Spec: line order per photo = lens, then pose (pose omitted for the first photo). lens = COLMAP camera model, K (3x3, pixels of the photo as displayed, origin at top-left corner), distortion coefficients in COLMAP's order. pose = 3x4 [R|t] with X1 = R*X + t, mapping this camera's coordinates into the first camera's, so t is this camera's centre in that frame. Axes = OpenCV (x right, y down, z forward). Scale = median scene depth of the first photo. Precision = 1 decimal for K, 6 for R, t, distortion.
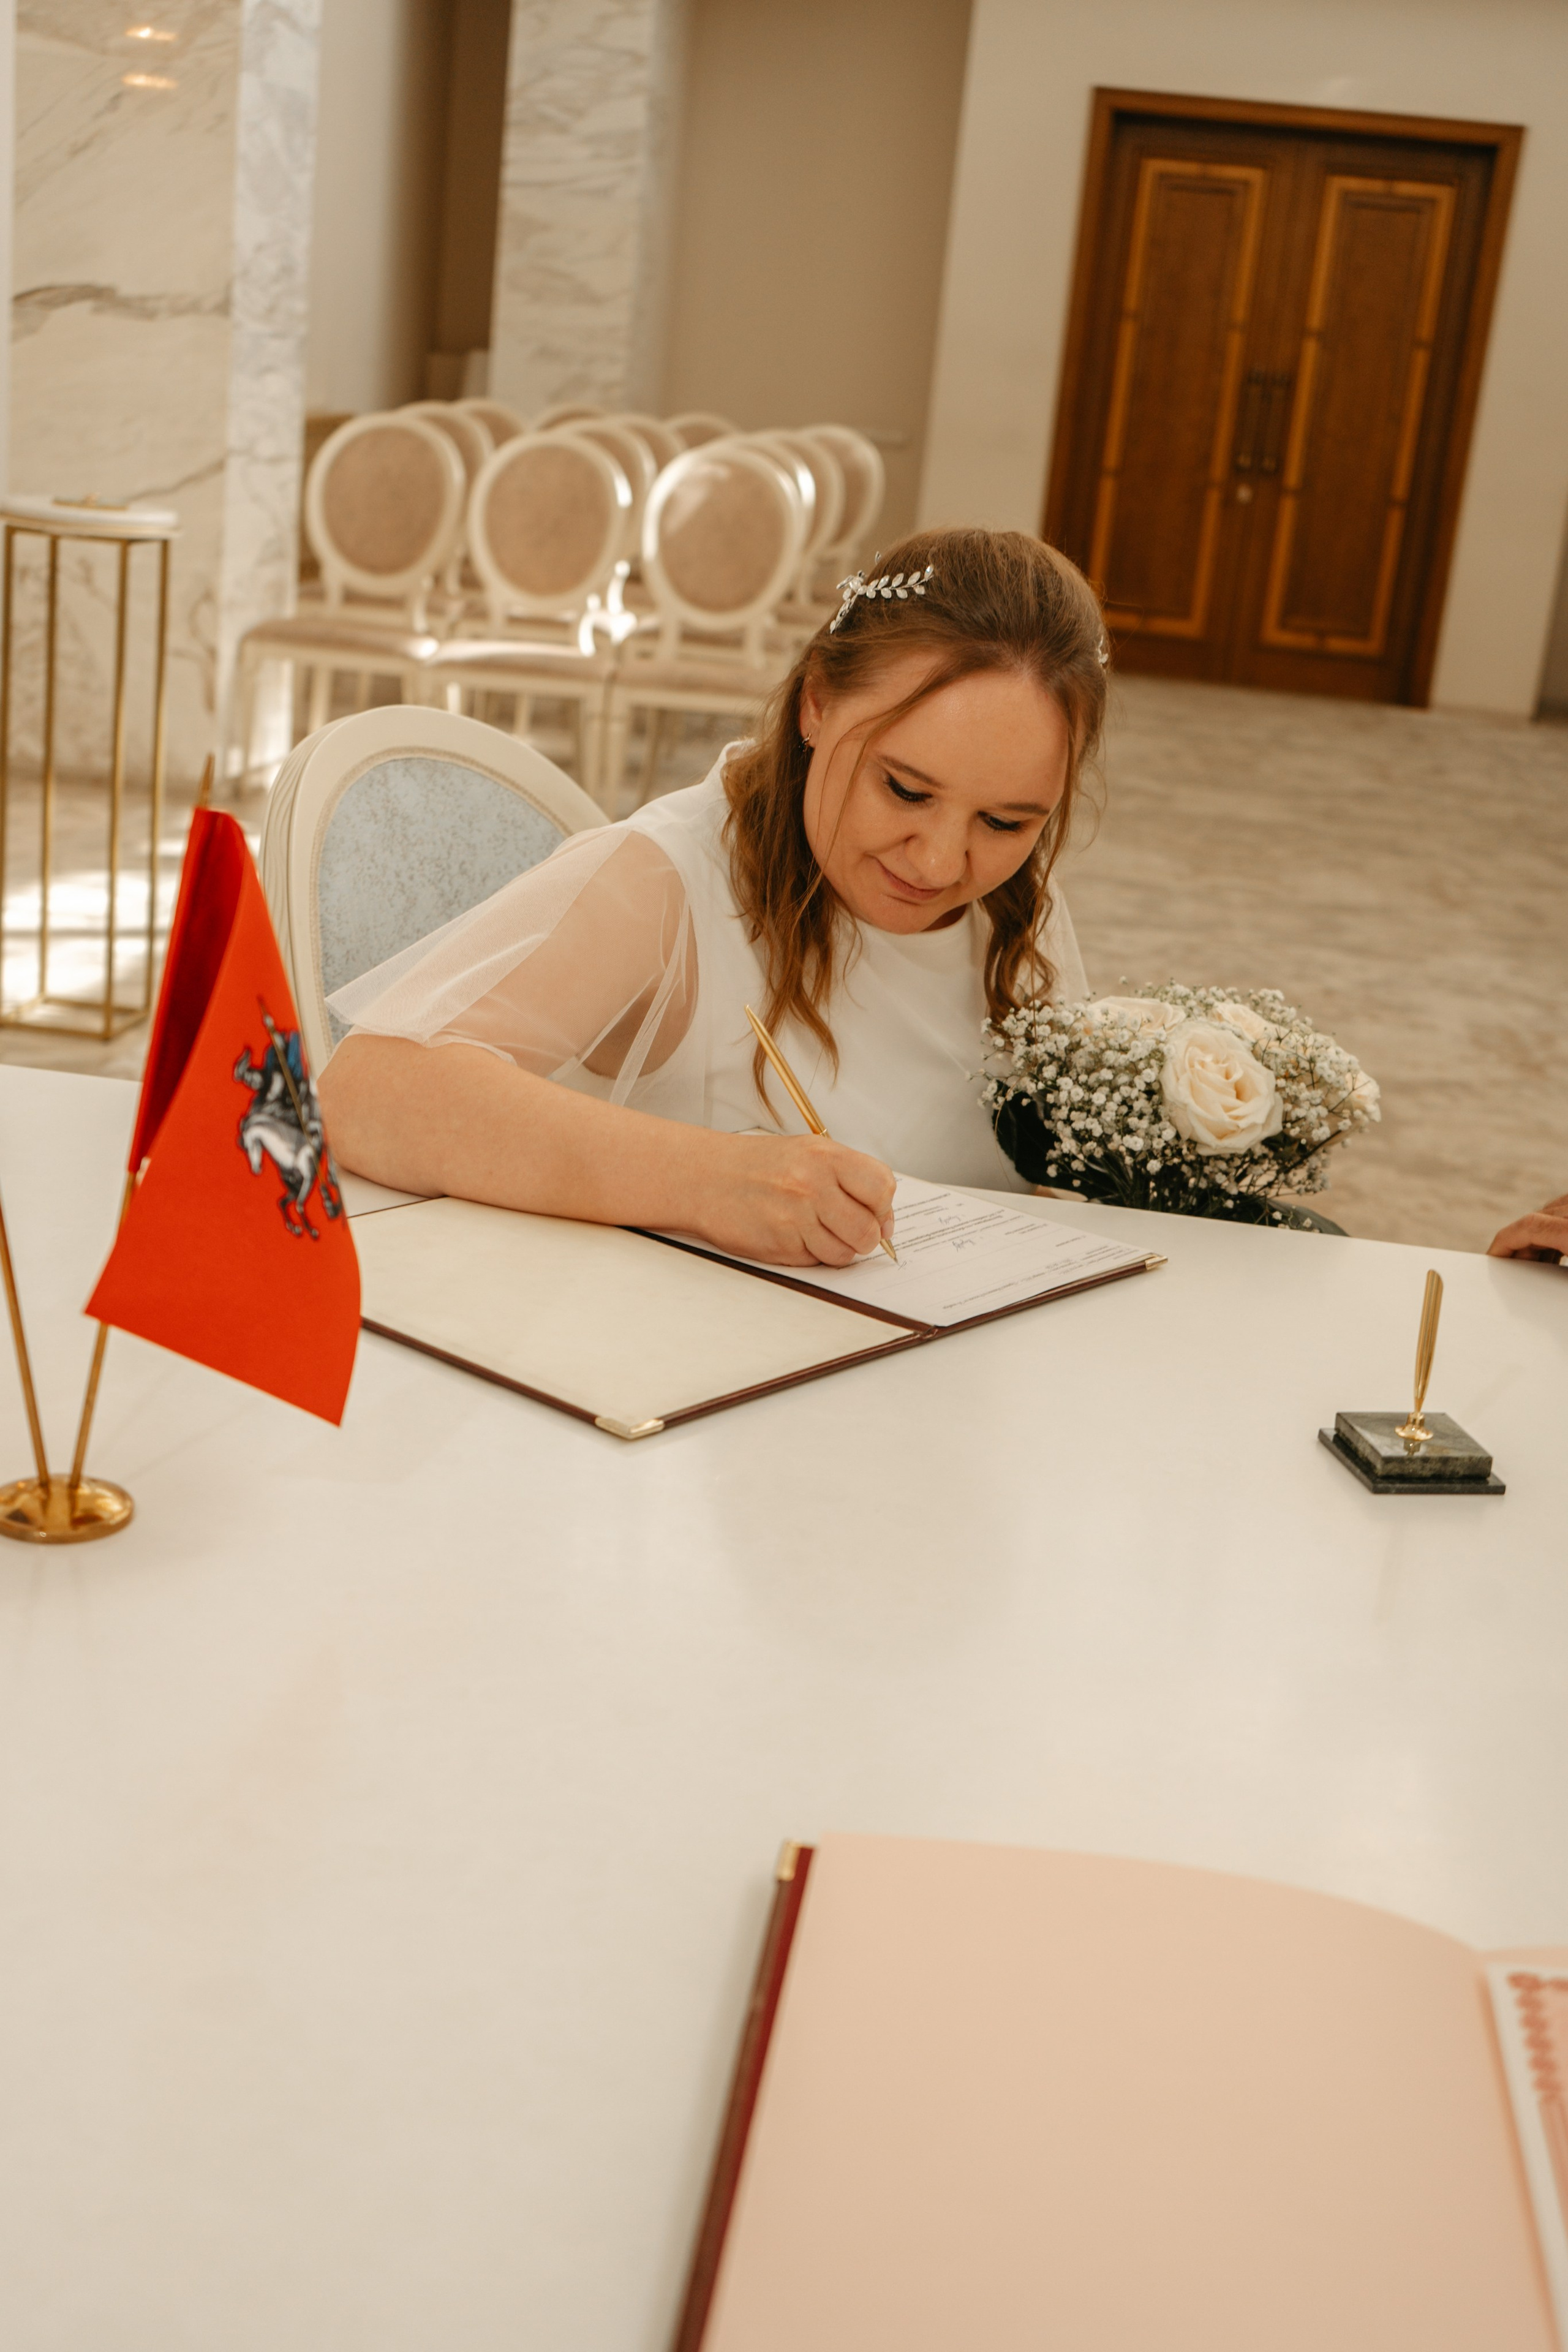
lens RADIAL K [[2844.6, 0, 800.2], [0, 2844.6, 1186.7], [0, 0, 1]] dist [0.022099, 0.000000]
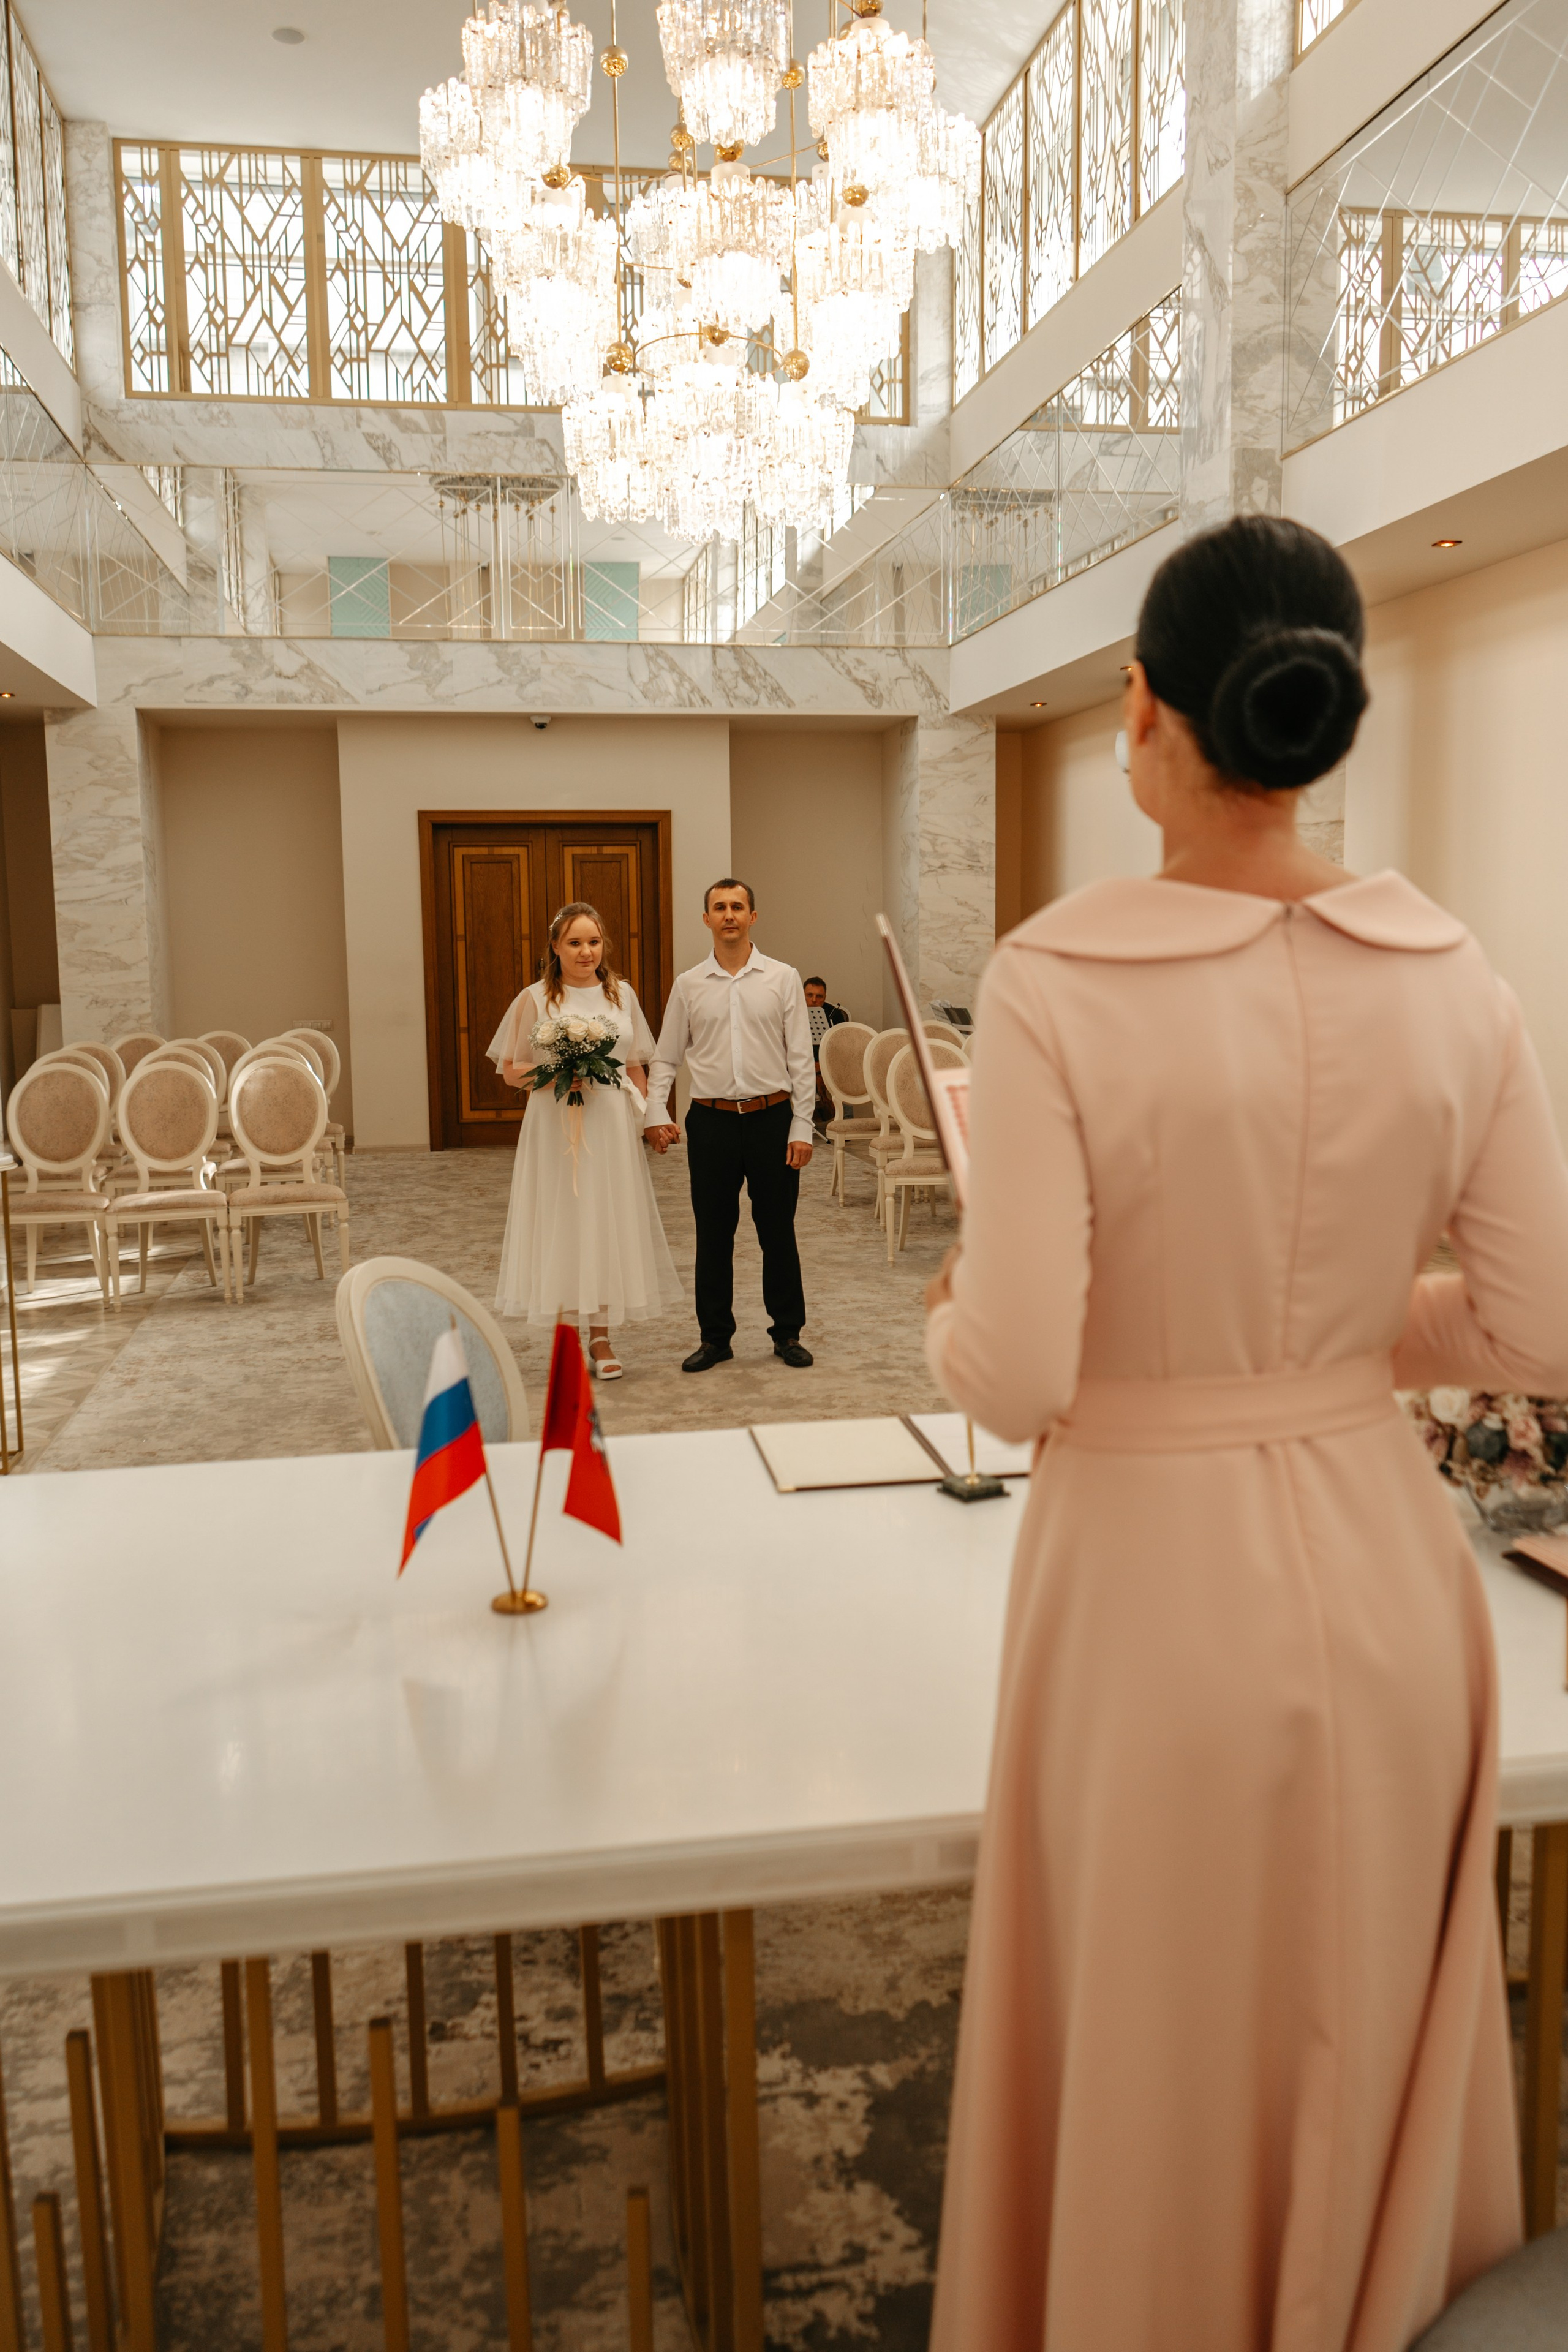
lens RADIAL K [[1880.4, 0, 775.1], [0, 1880.4, 1183.2], [0, 0, 1]] dist [-0.012359, 0.010360]
pose [[0.947114, -0.148726, 0.284351, -0.050611], [0.188672, 0.974859, -0.118540, -0.001180], [-0.259572, 0.165920, 0.951364, -0.078424]]
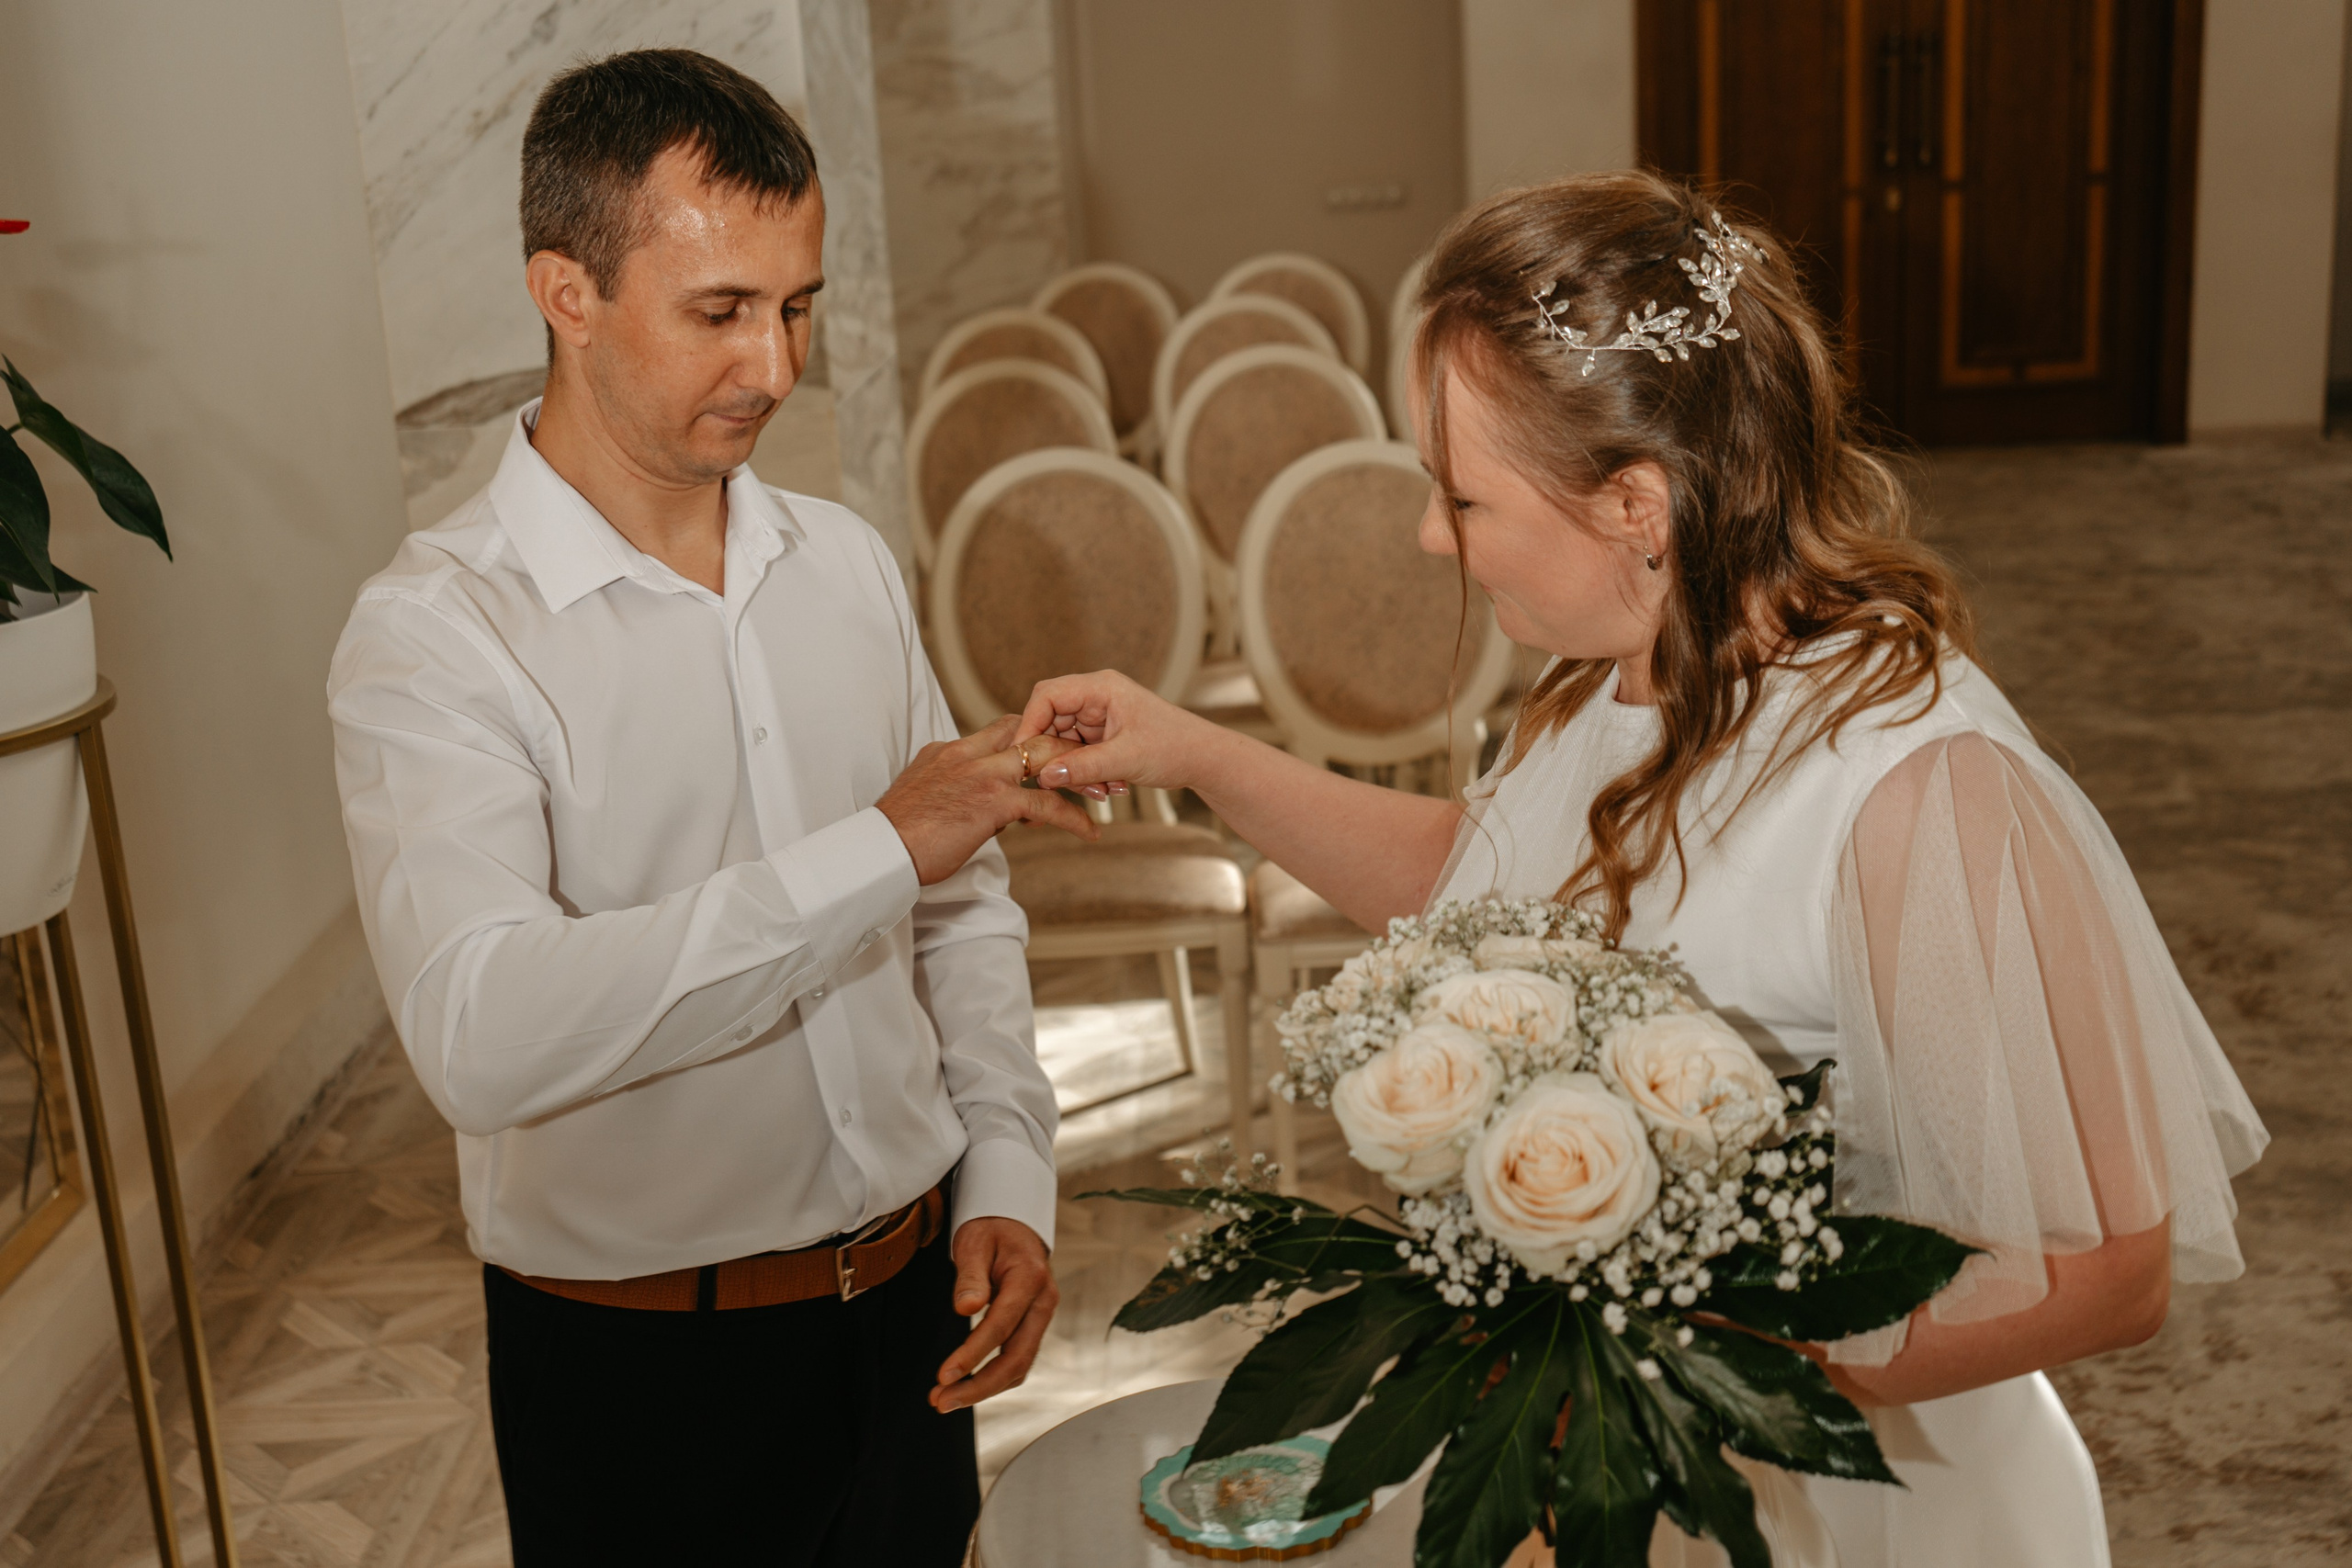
lens RADIAL K [[2844.3, 0, 1211.7], [0, 2844.3, 759.8], [0, 0, 1]] dist [0.022099, 0.000000]
pose [[0.980675, -0.180423, 0.075665, -0.120540], [0.181544, 0.983349, -0.008157, -0.145412], [-0.072933, 0.021736, 0.997100, 0.314015]]
